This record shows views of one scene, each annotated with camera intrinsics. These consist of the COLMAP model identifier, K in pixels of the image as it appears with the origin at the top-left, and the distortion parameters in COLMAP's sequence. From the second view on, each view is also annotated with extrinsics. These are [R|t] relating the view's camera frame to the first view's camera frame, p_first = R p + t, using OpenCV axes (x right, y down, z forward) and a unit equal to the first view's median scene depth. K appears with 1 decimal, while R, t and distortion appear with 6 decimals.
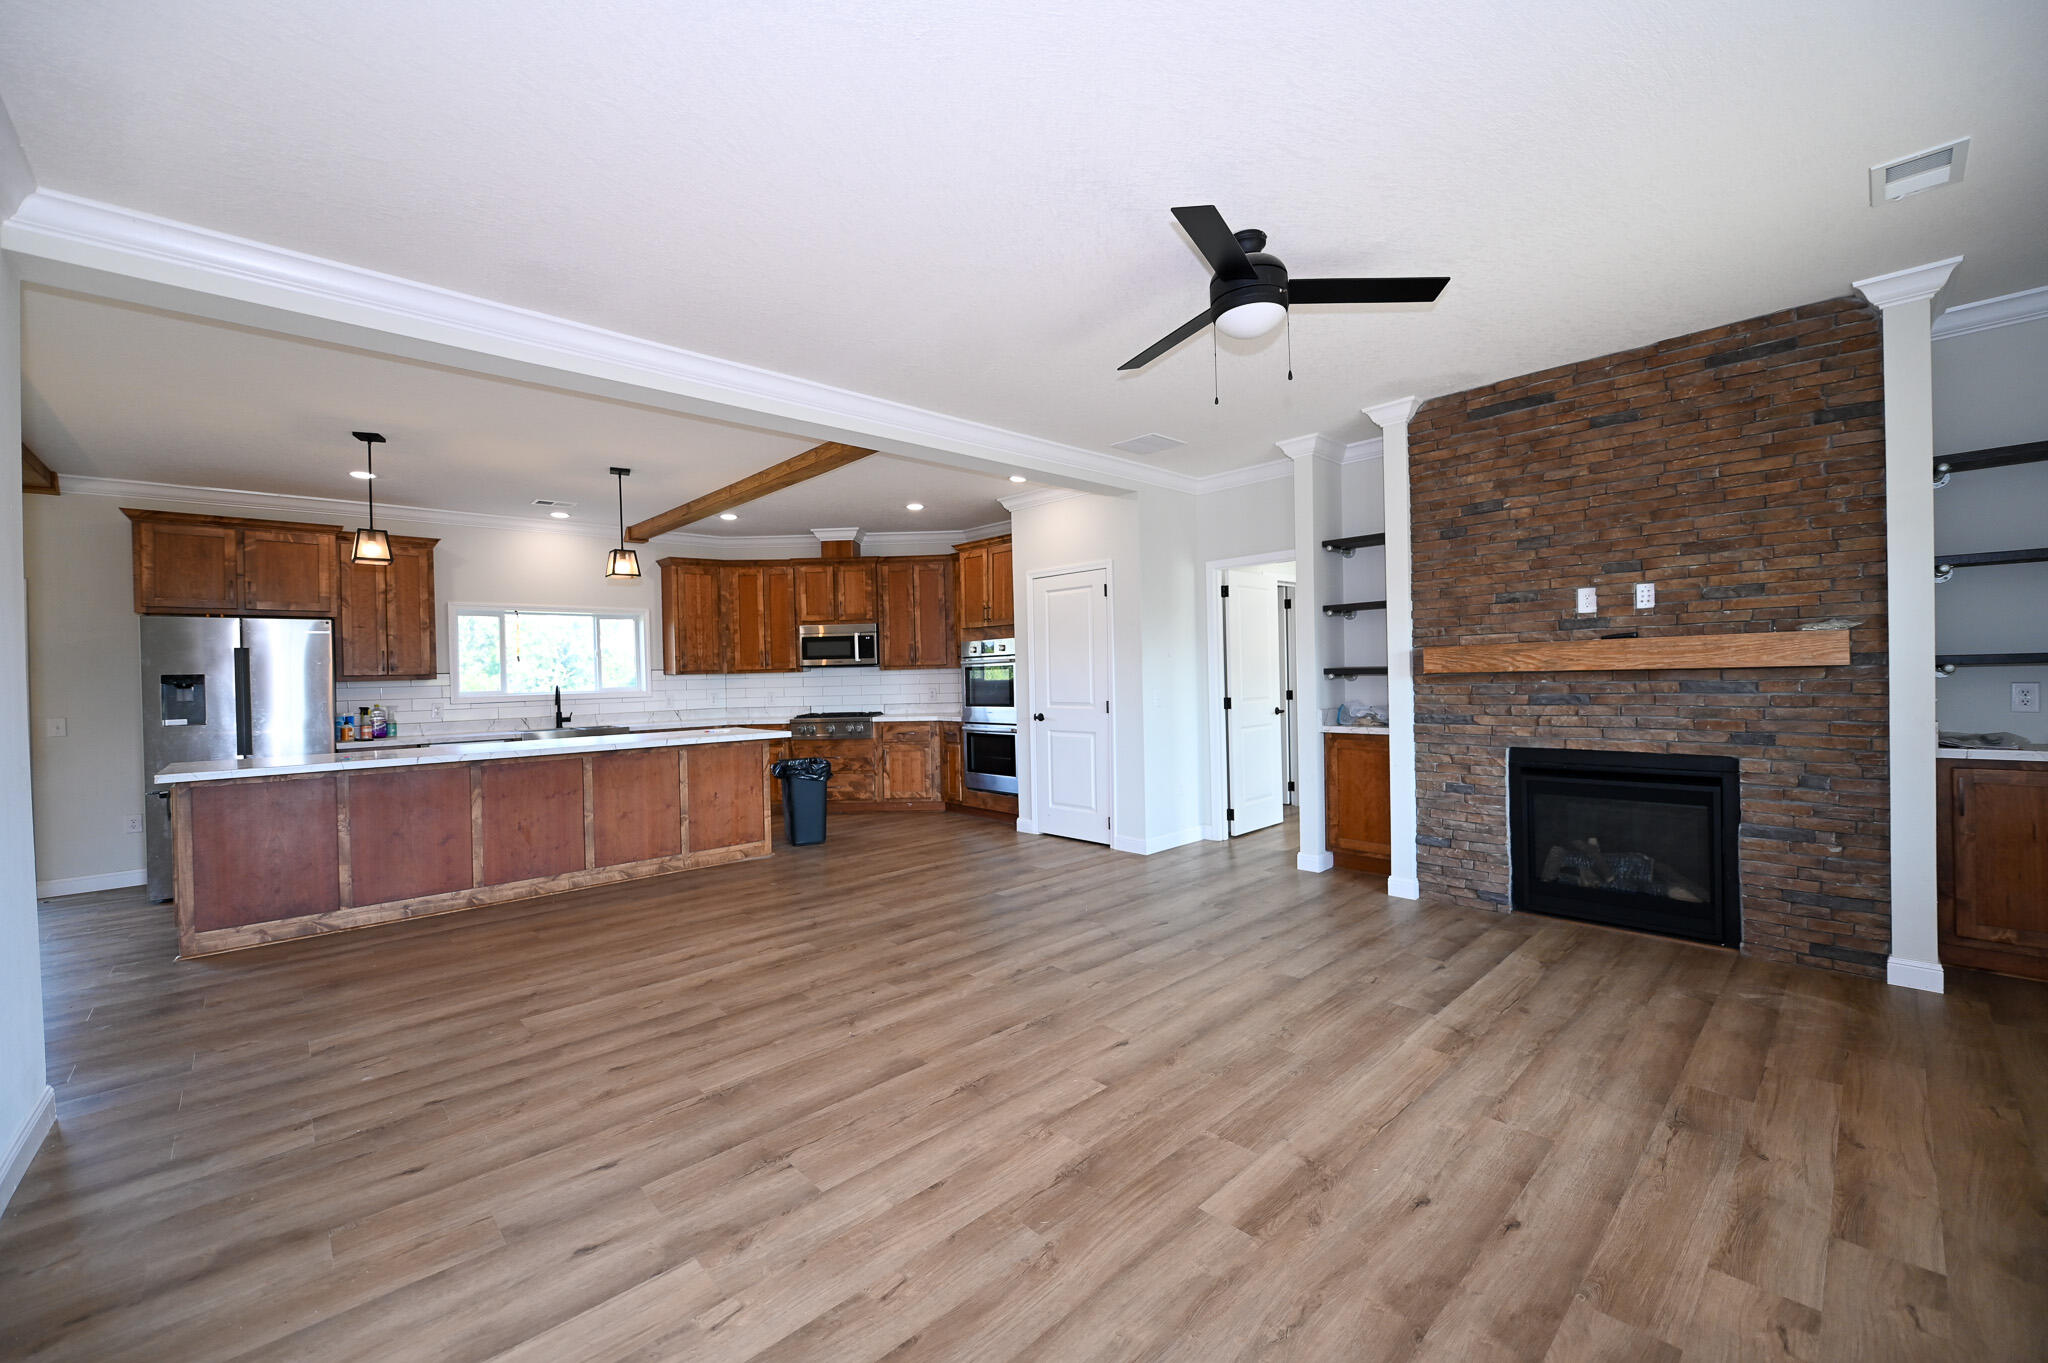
lens RADIAL K [[809.4, 0, 1024.9], [0, 809.4, 674.5], [0, 0, 1]] dist [-0.005860, -0.000006]
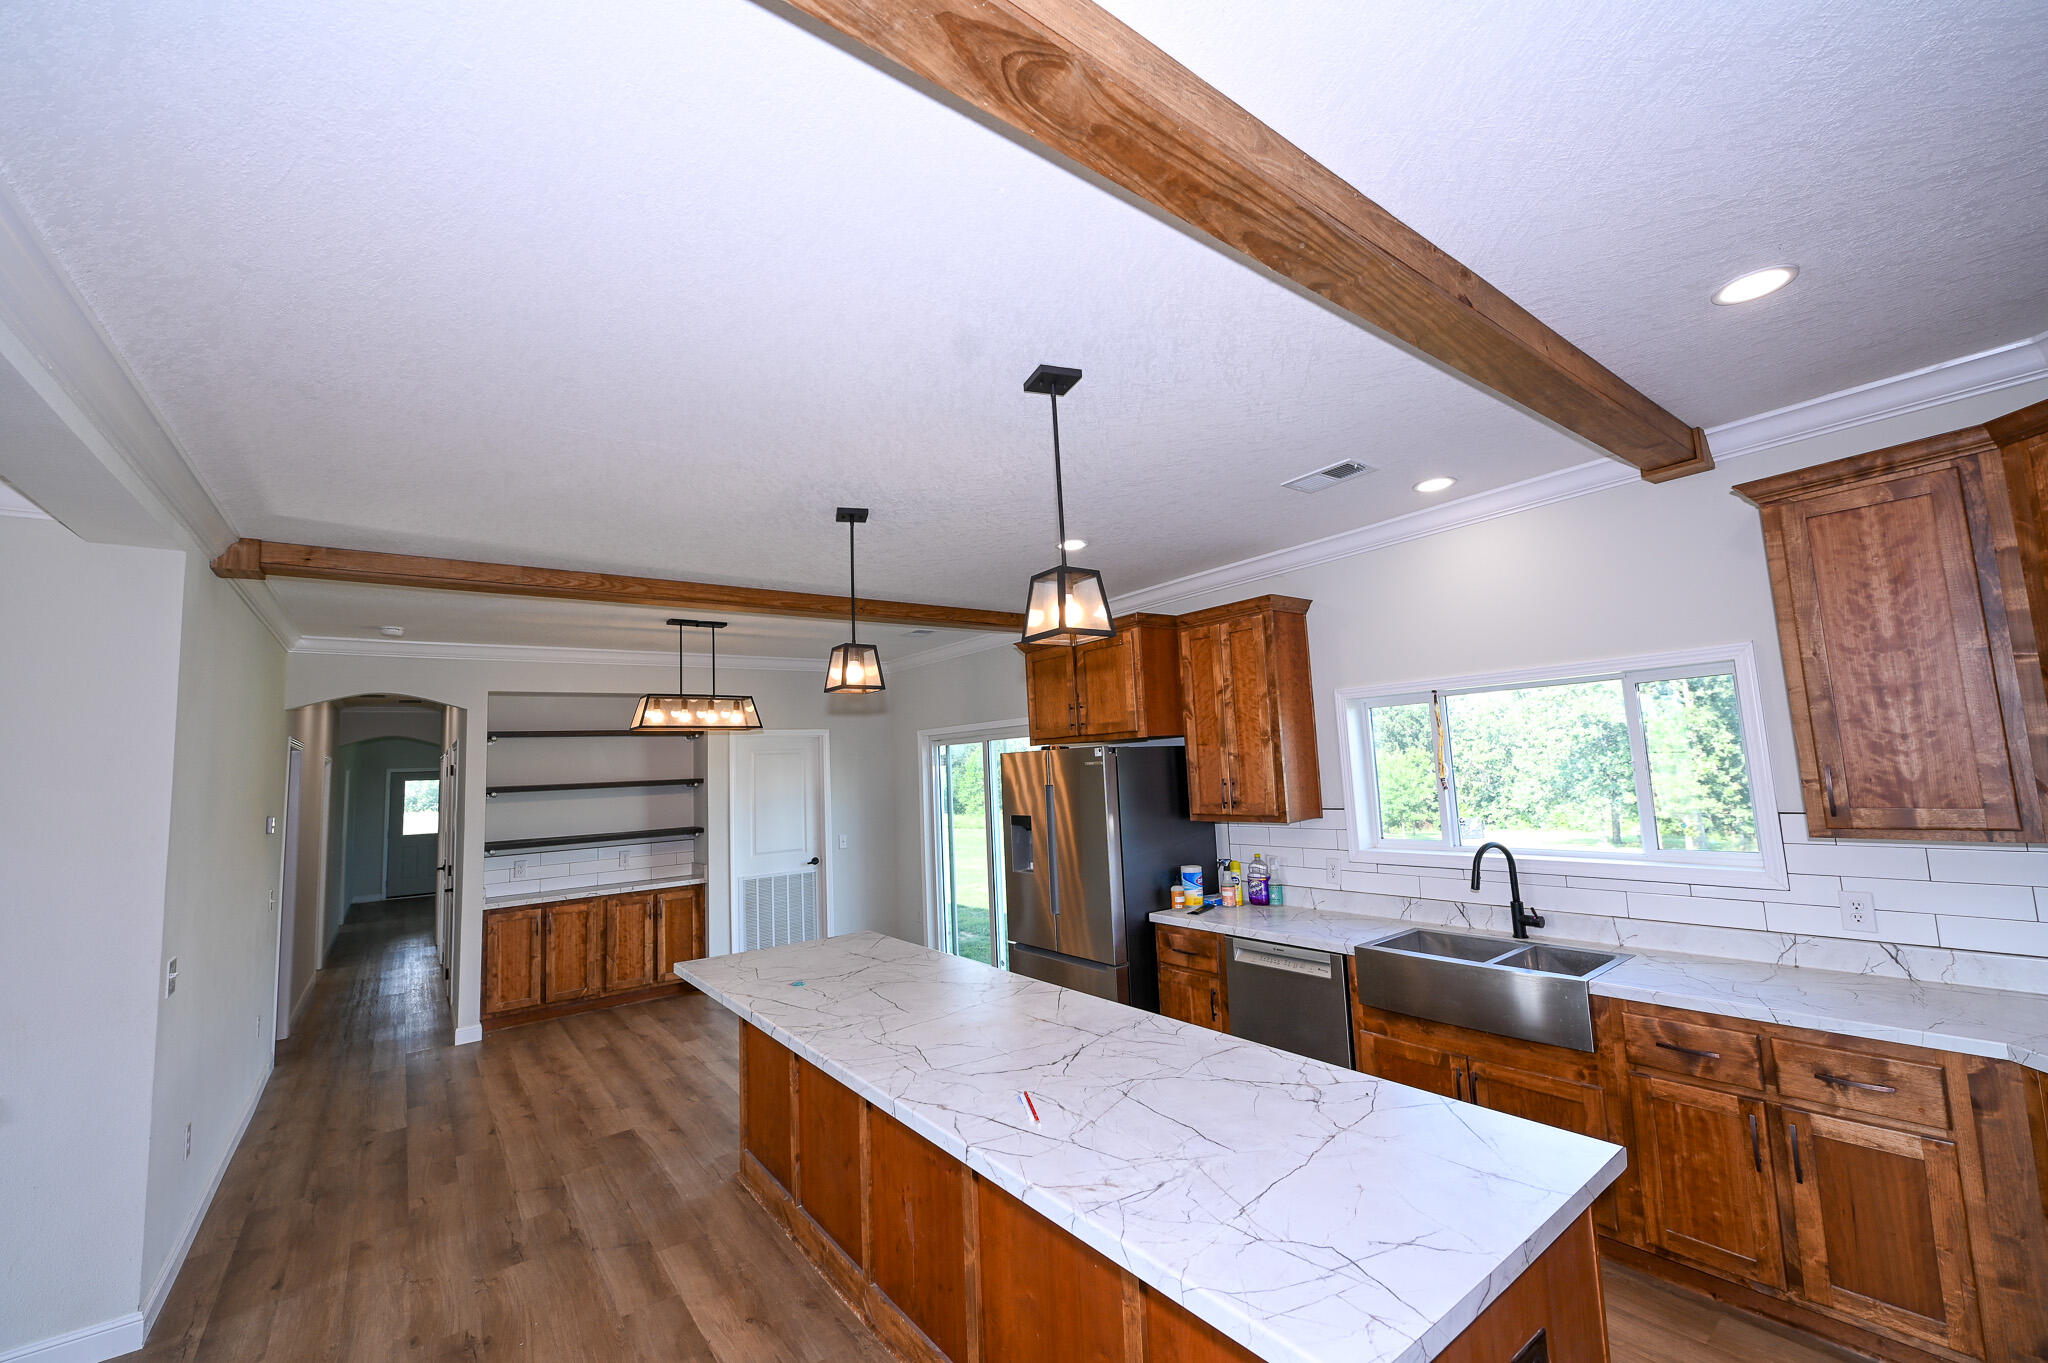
lens RADIAL K [[811.3, 0, 1031.7], [0, 811.3, 682.3], [0, 0, 1]] dist [-0.007176, -0.000435]
pose [[-0.100251, -0.074428, -0.992174, -0.104908], [0.047668, 0.995694, -0.079509, -0.065618], [0.993820, -0.055266, -0.096272, 0.947866]]
